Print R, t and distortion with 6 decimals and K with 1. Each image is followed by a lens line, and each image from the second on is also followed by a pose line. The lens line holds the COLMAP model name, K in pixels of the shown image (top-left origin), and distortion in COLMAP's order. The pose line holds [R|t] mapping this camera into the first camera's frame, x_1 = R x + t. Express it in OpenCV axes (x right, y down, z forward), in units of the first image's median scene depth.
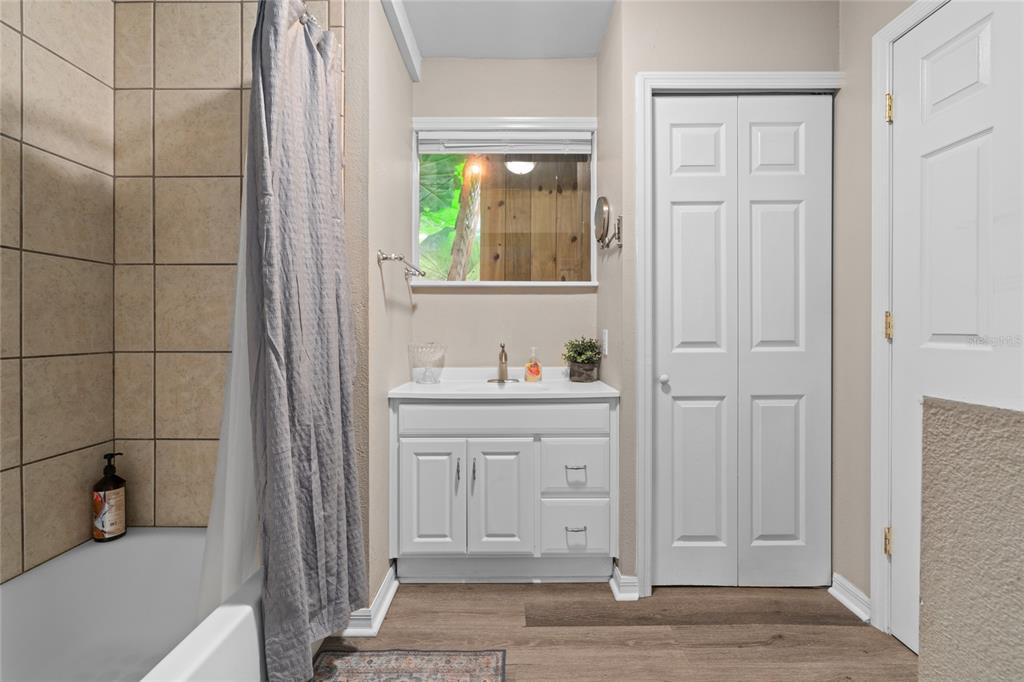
lens RADIAL K [[460.7, 0, 507.9], [0, 460.7, 330.7], [0, 0, 1]] dist [-0.008439, 0.004005]
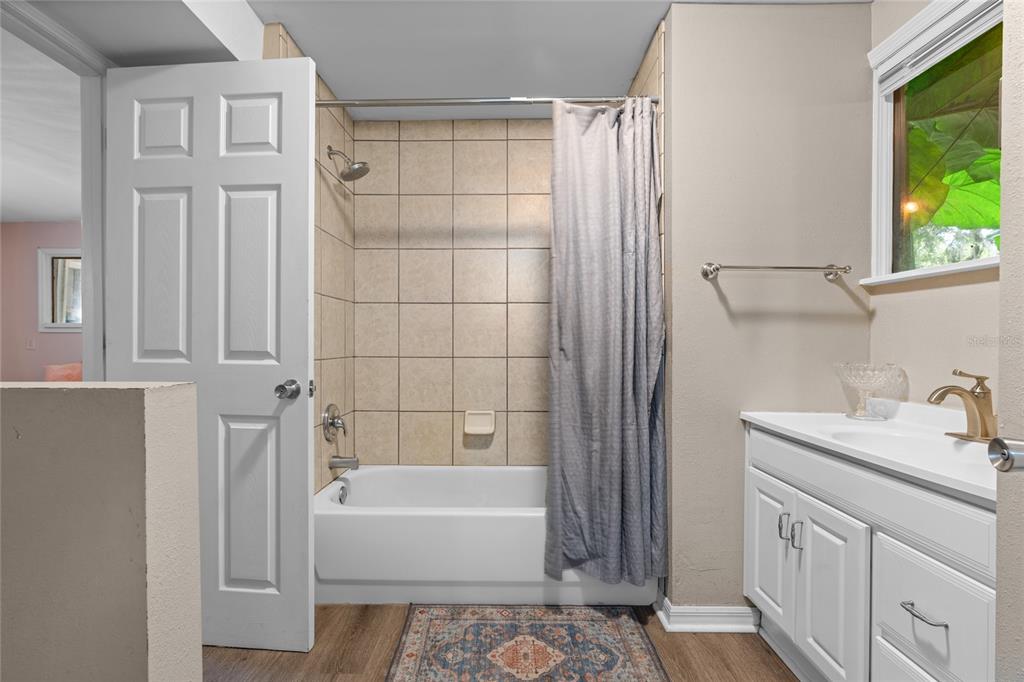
lens RADIAL K [[460.7, 0, 506.9], [0, 460.7, 345.3], [0, 0, 1]] dist [-0.008439, 0.004005]
pose [[-0.003076, 0.007282, -0.999969, 0.657667], [-0.002865, 0.999969, 0.007291, -0.006571], [0.999991, 0.002888, -0.003055, 0.534242]]
